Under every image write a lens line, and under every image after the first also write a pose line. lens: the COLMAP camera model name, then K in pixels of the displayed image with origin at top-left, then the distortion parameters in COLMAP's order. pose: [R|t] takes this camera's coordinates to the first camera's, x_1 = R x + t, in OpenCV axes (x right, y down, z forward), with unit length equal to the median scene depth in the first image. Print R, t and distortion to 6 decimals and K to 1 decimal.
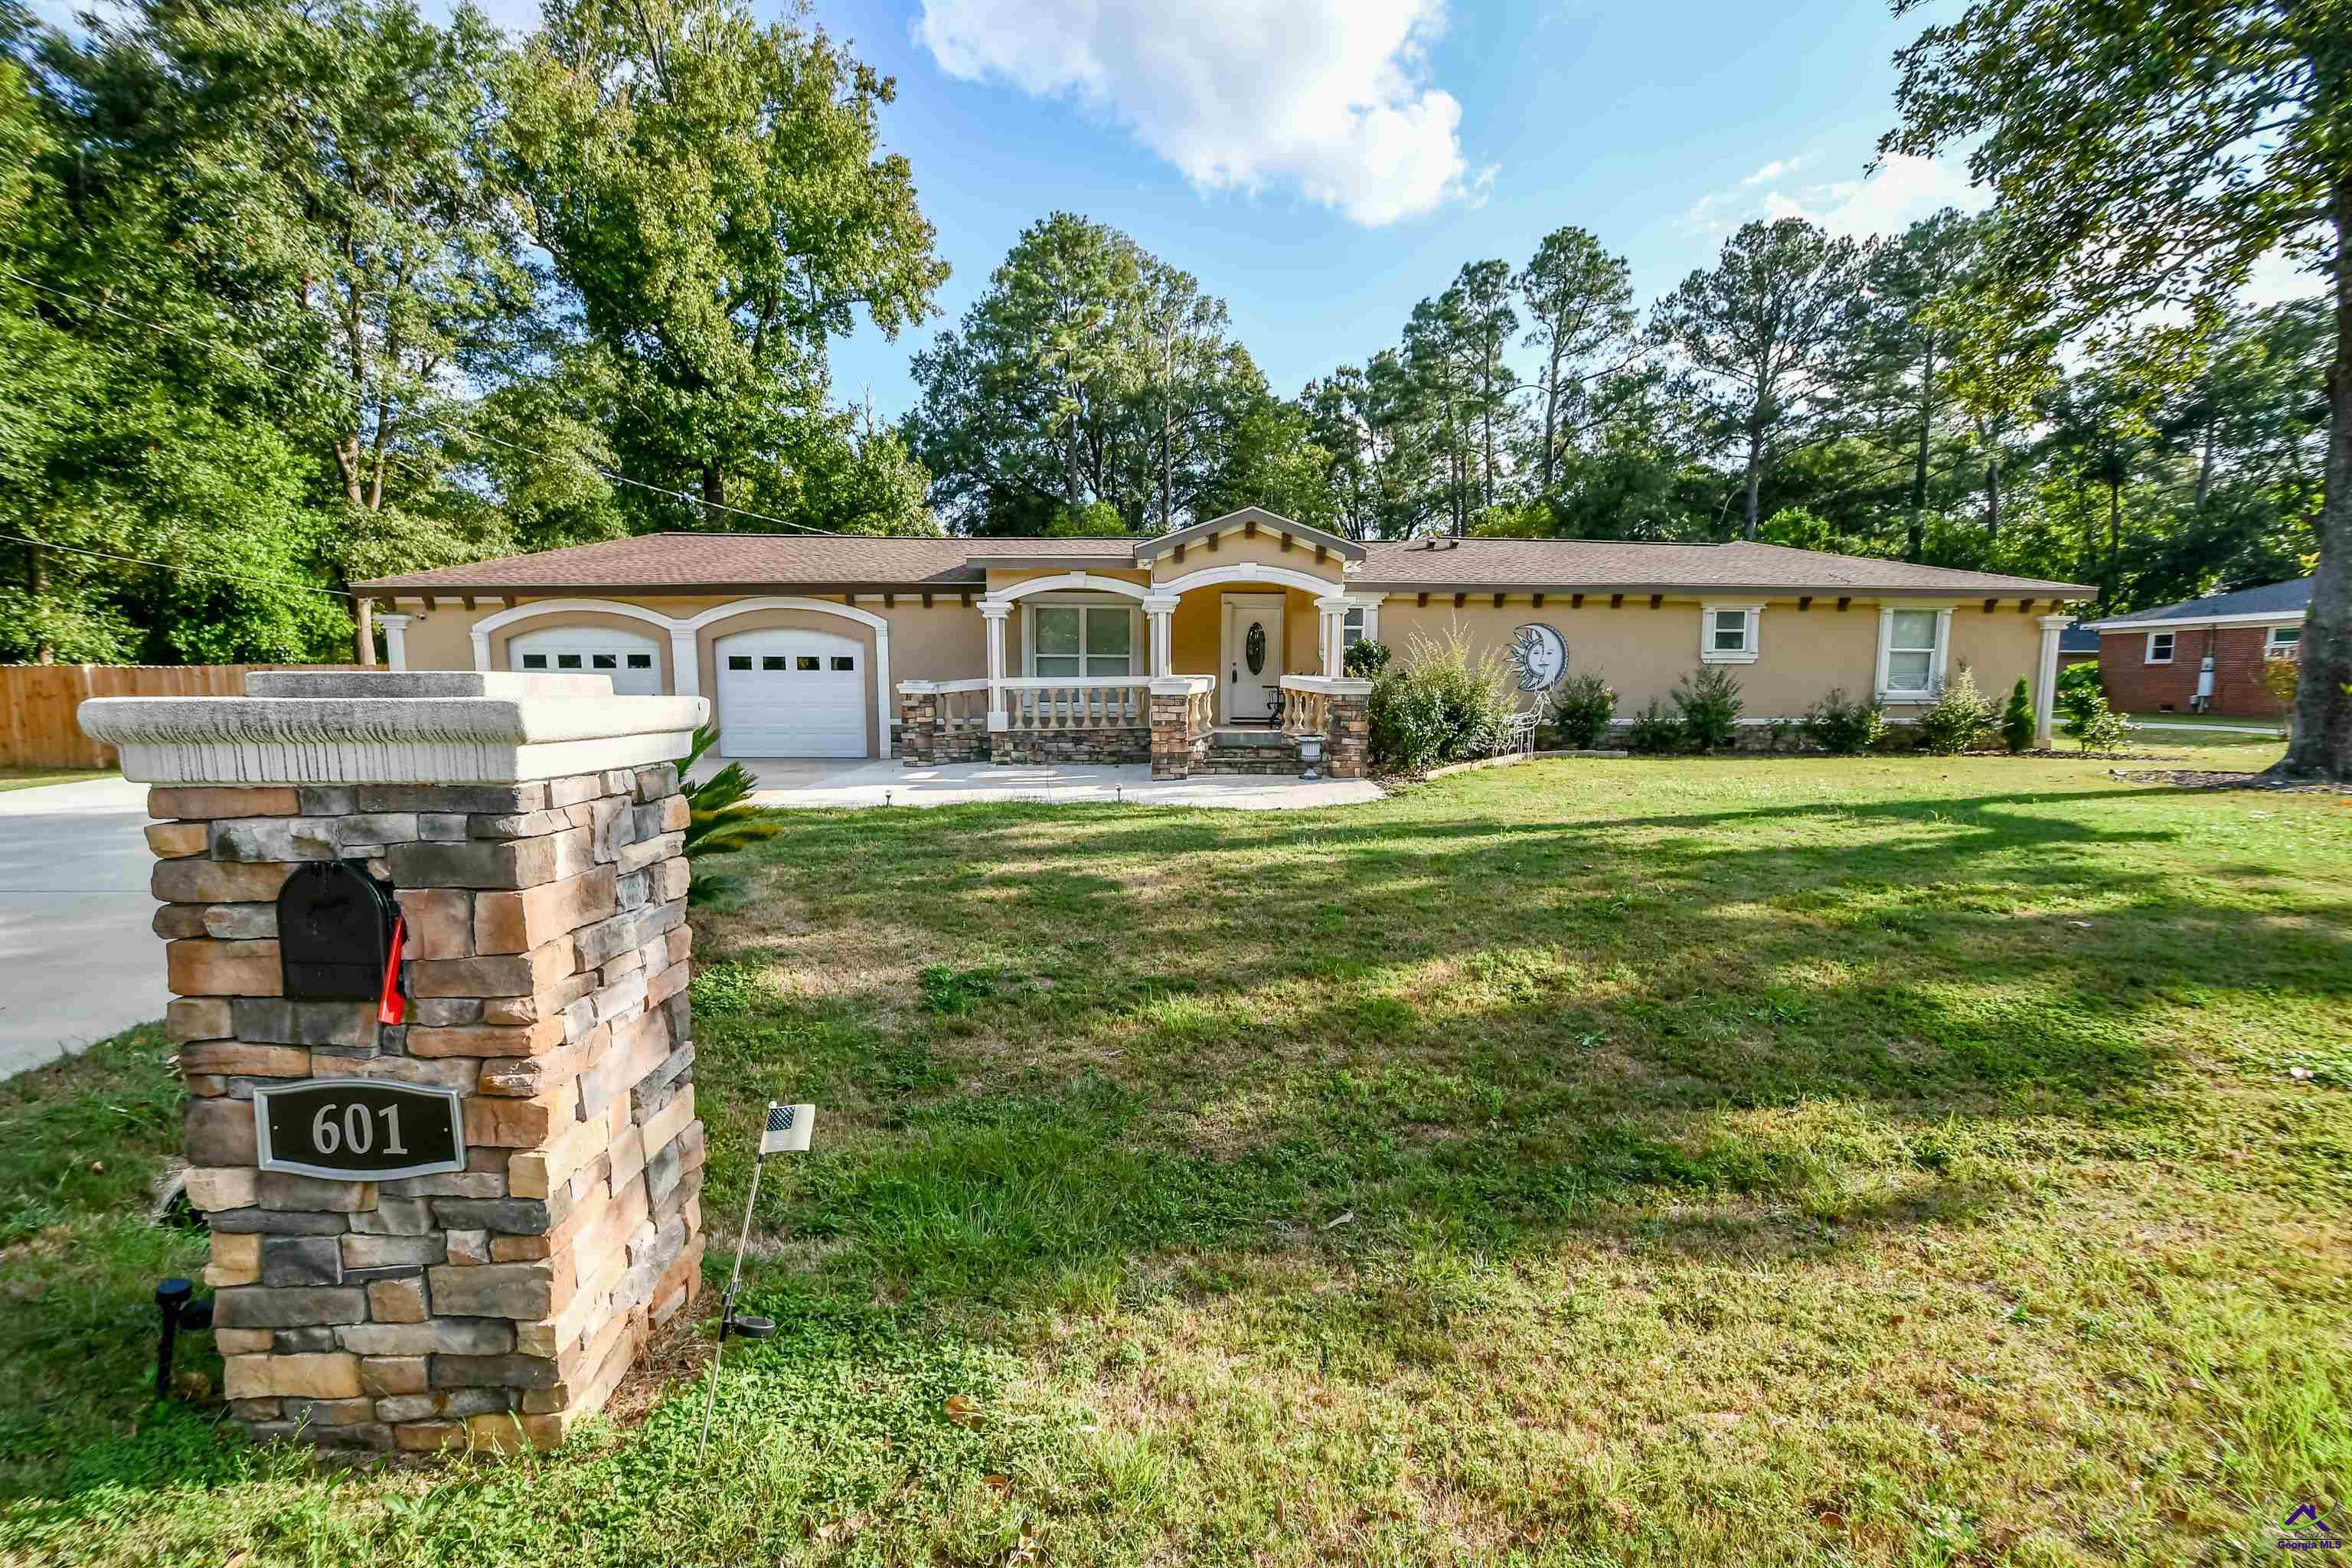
lens RADIAL K [[1009.6, 0, 1147.4], [0, 1009.6, 822.0], [0, 0, 1]] dist [0.000454, -0.004313]
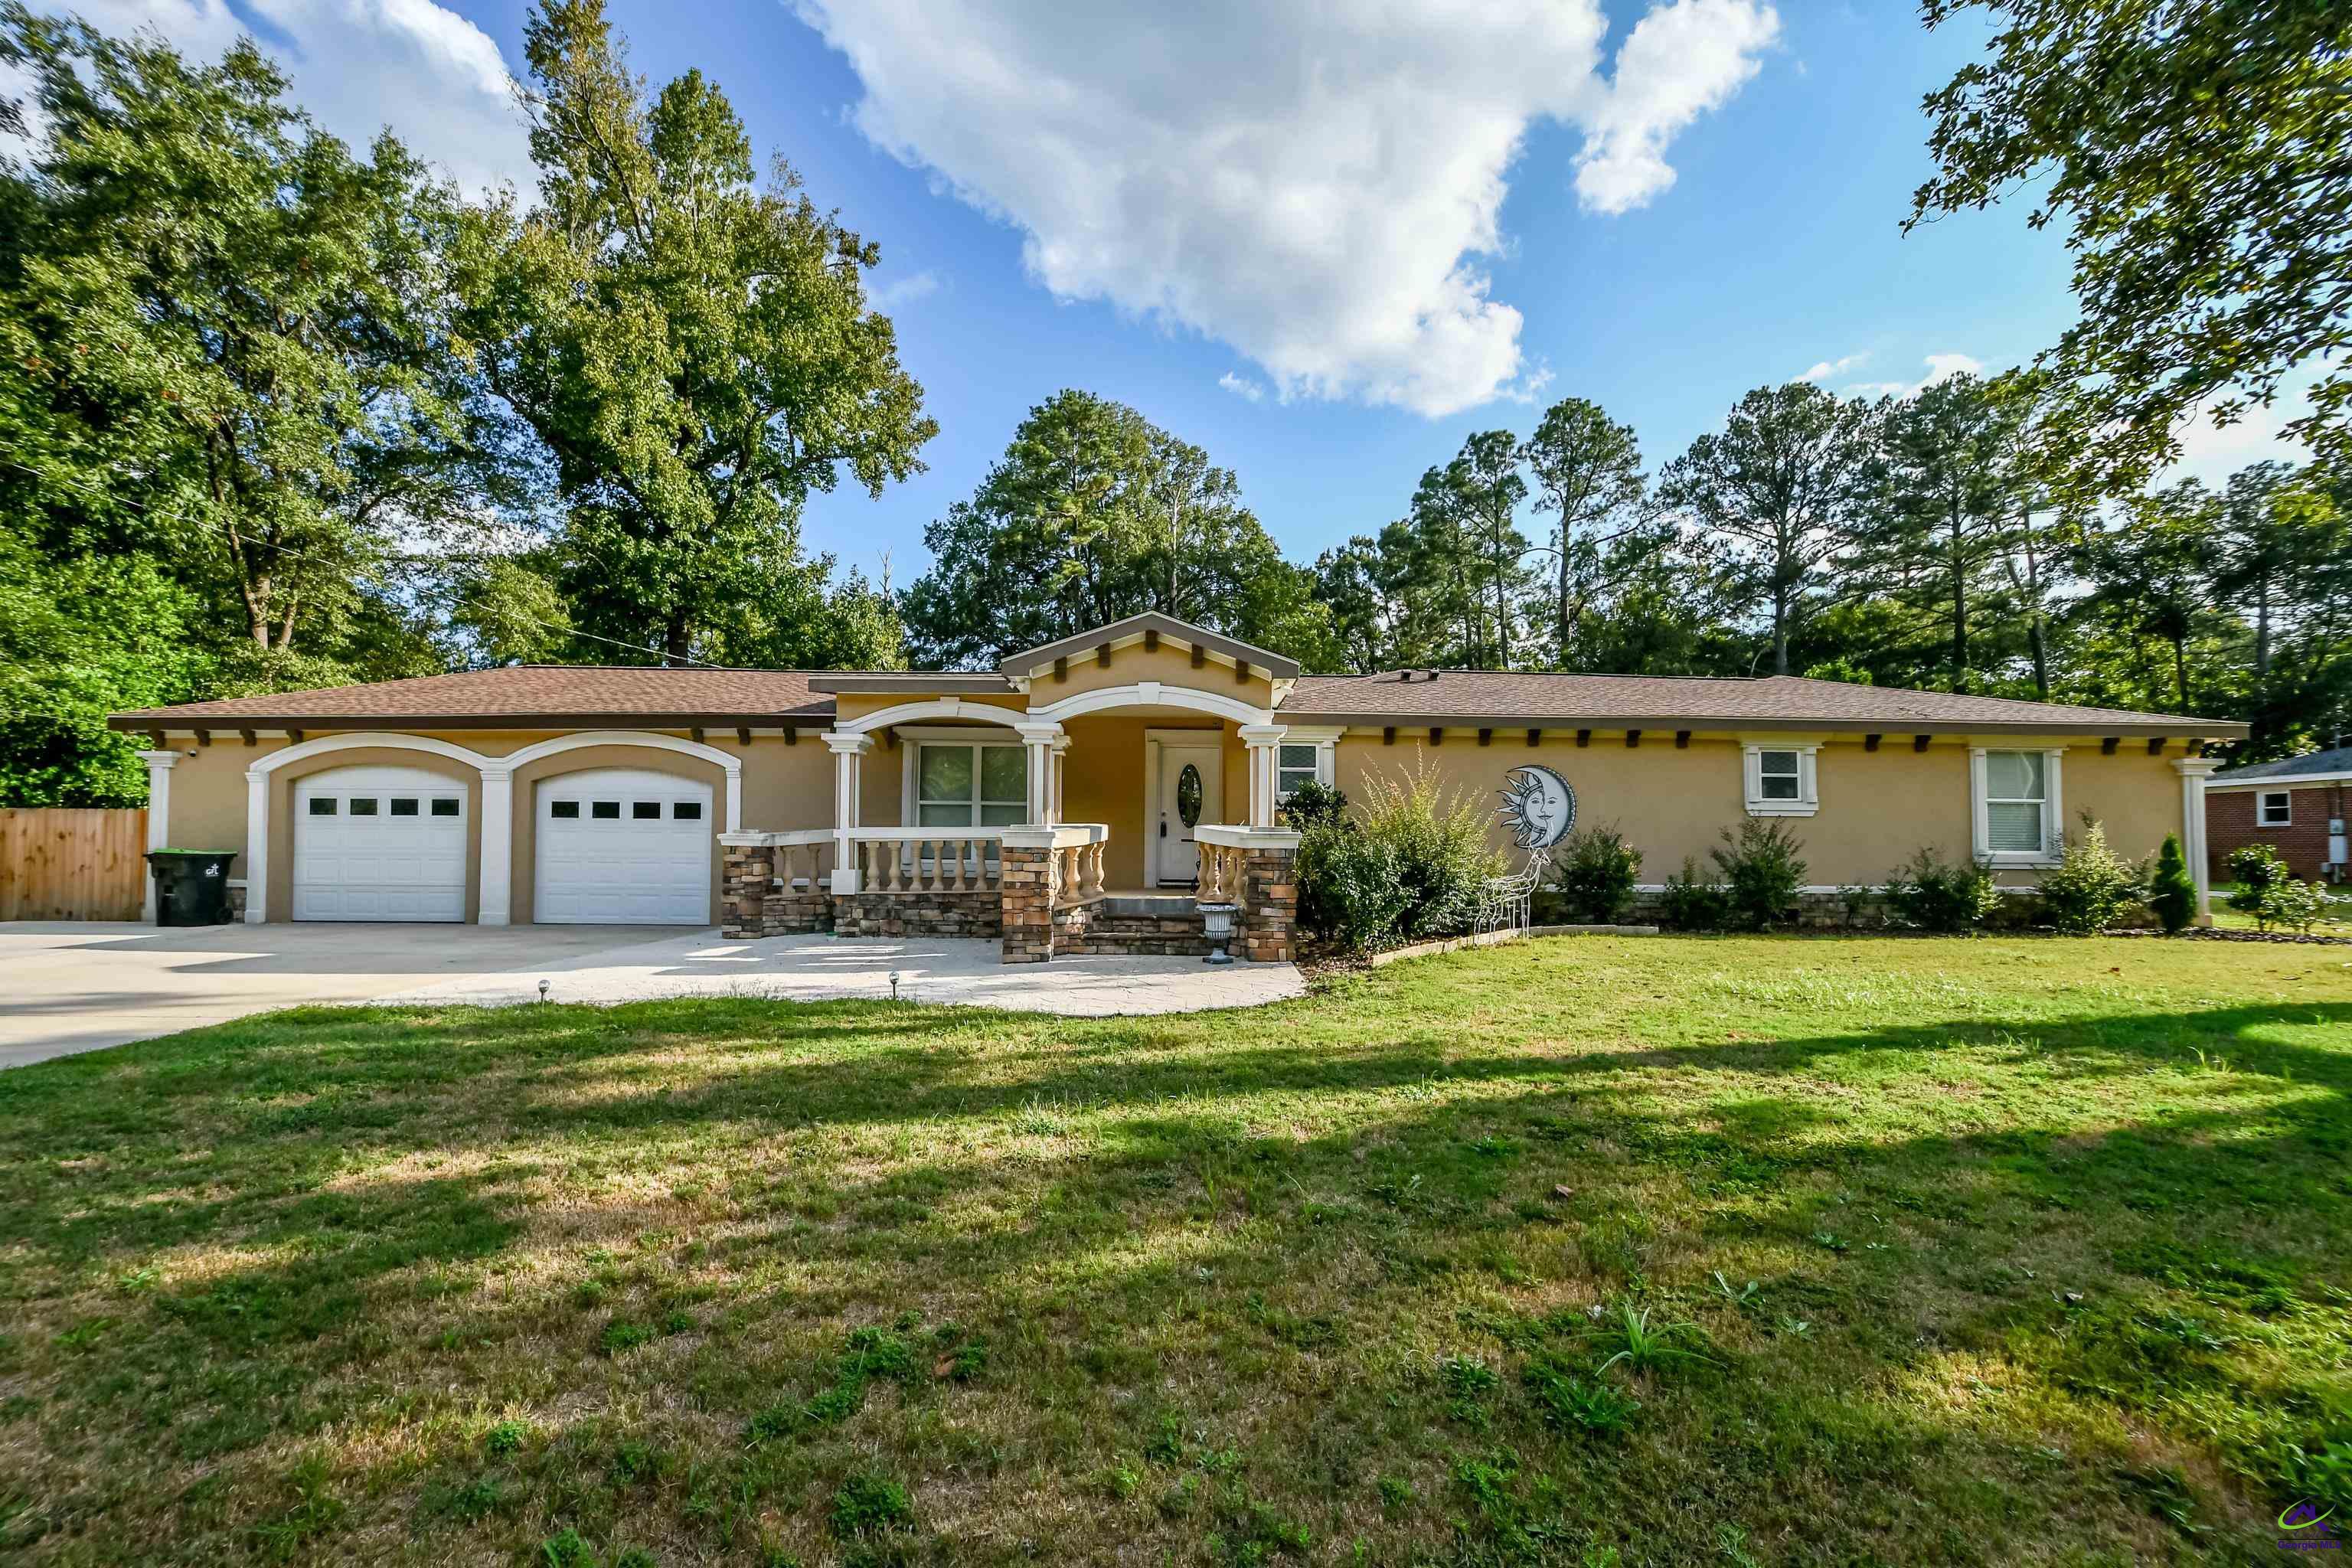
lens RADIAL K [[1009.6, 0, 1147.5], [0, 1009.6, 828.1], [0, 0, 1]] dist [0.000454, -0.004313]
pose [[0.999428, 0.005689, -0.033326, 0.078273], [-0.010786, 0.987882, -0.154831, -0.014840], [0.032042, 0.155102, 0.987379, 0.152310]]
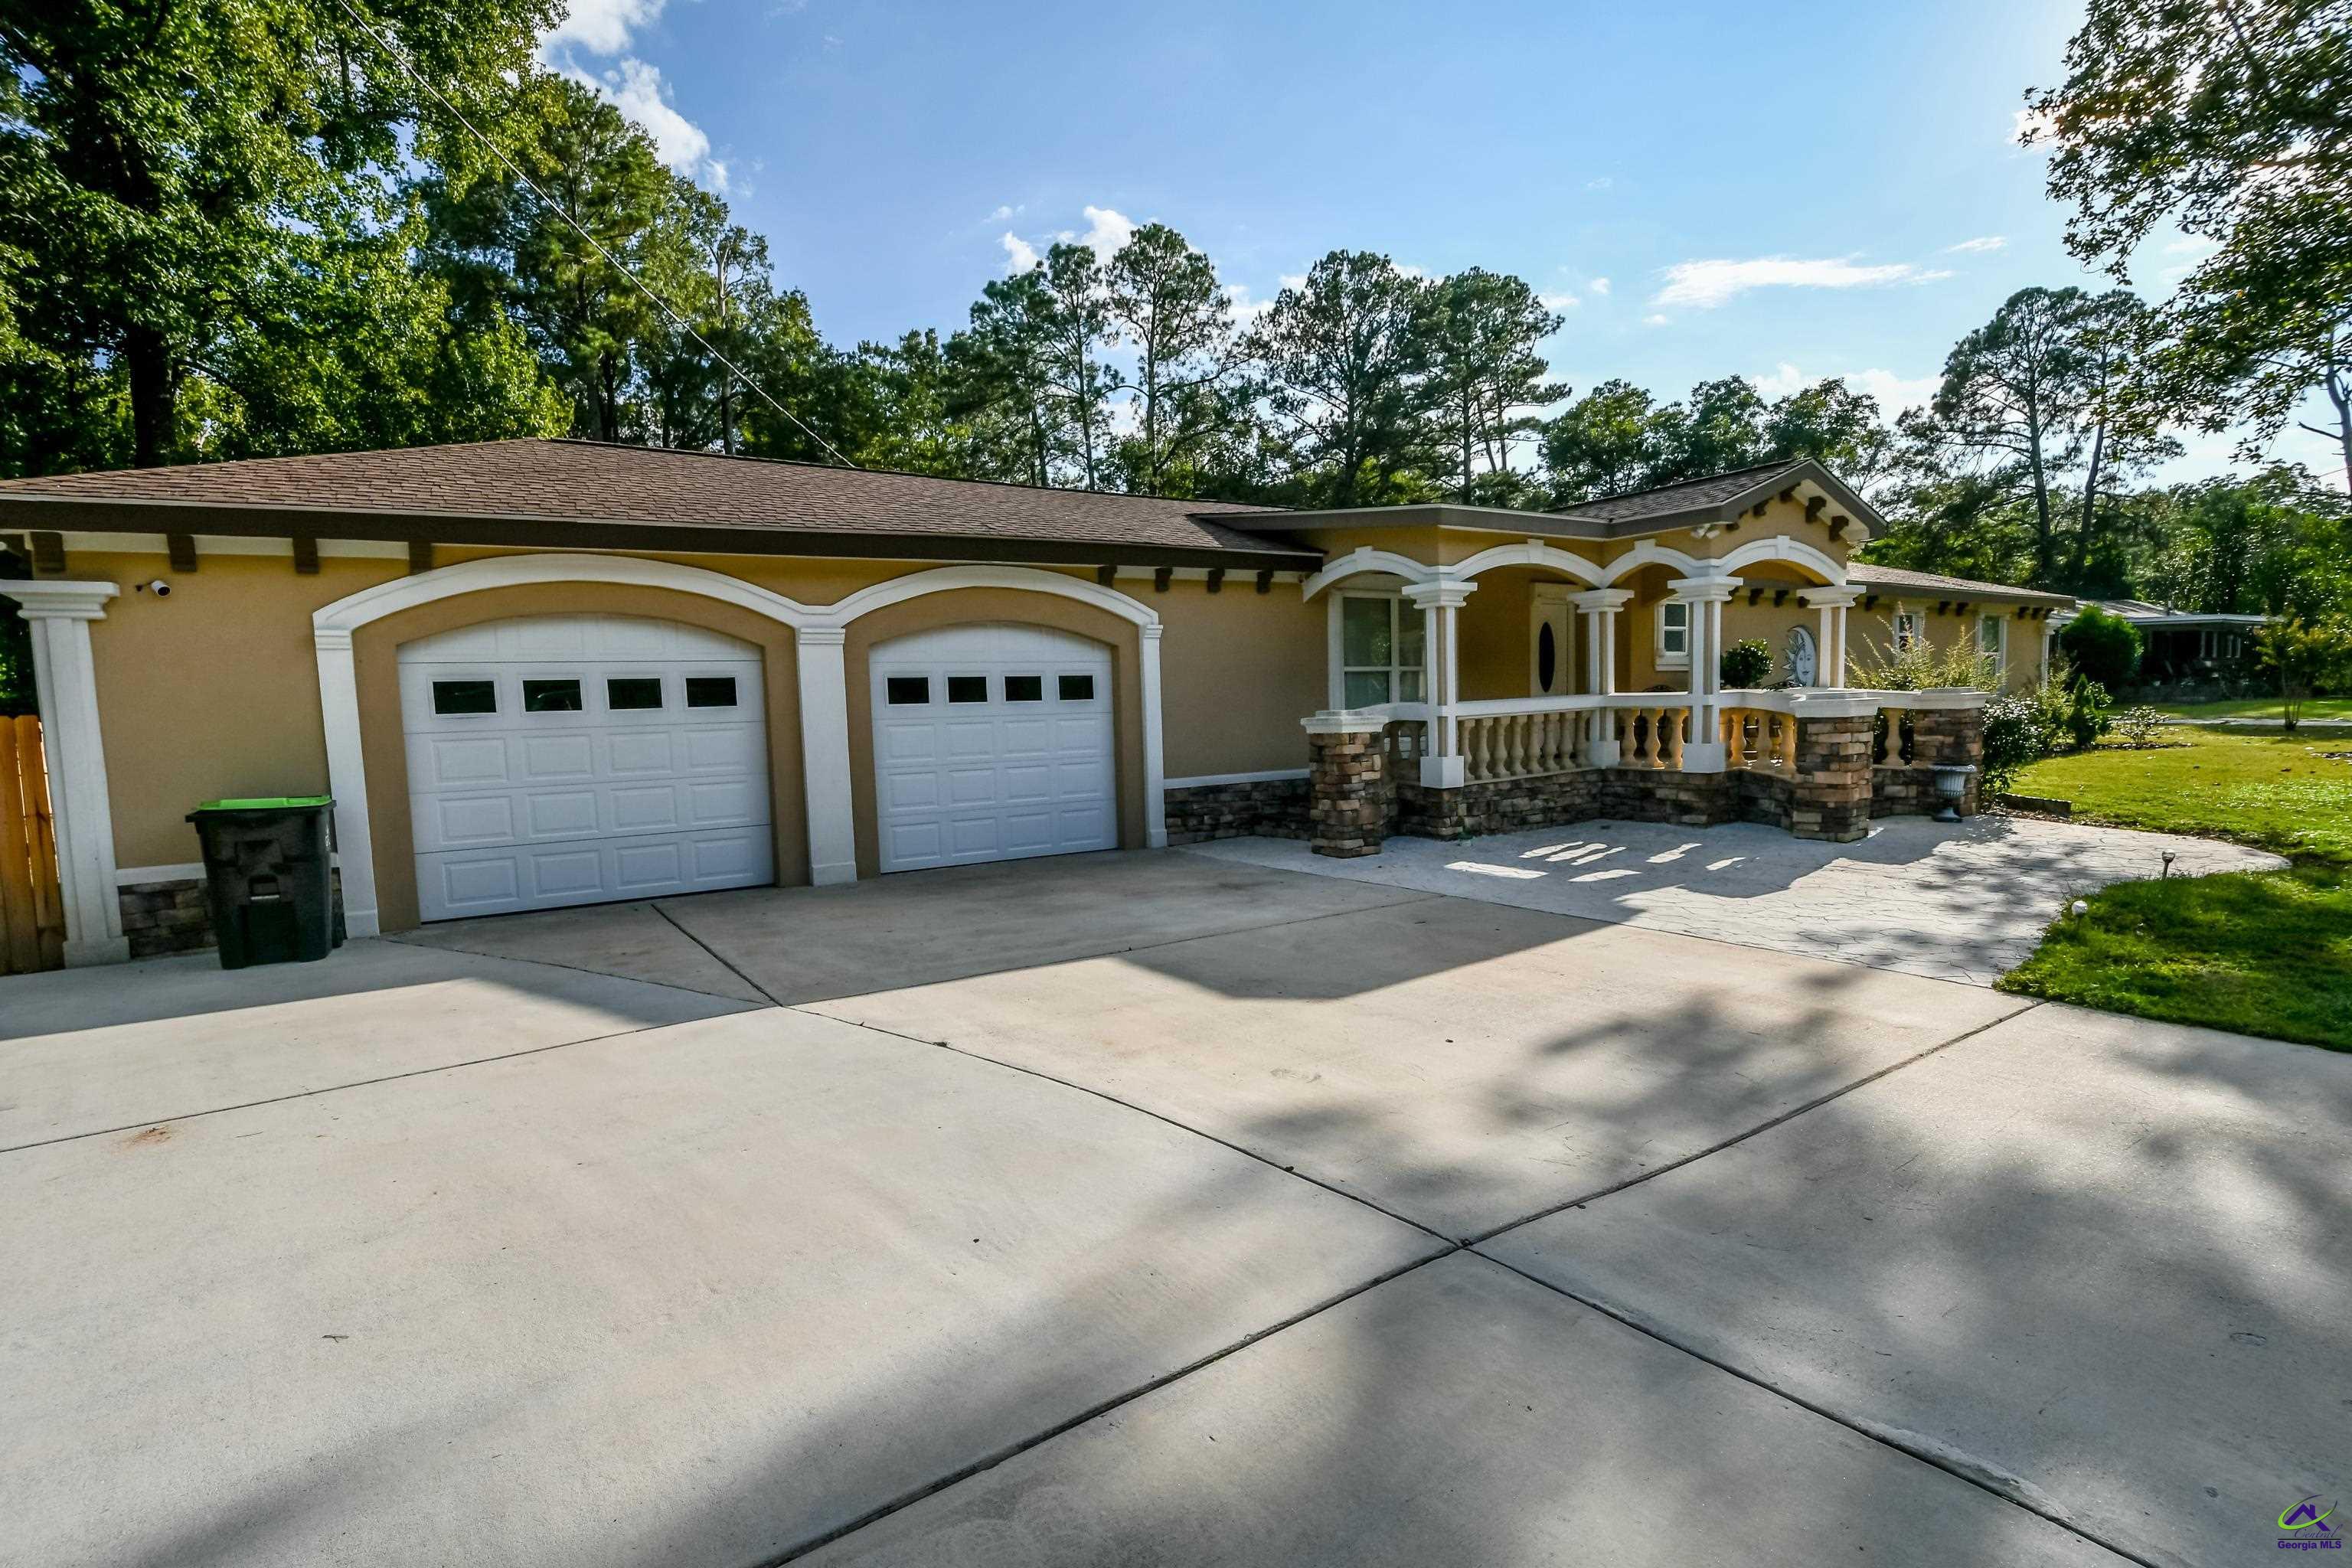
lens RADIAL K [[1124.6, 0, 1135.6], [0, 1124.6, 817.4], [0, 0, 1]] dist [-0.002539, -0.007651]
pose [[0.861232, -0.078406, 0.502127, -0.458695], [0.098929, 0.994992, -0.014314, -0.055218], [-0.498490, 0.062002, 0.864675, 0.339163]]
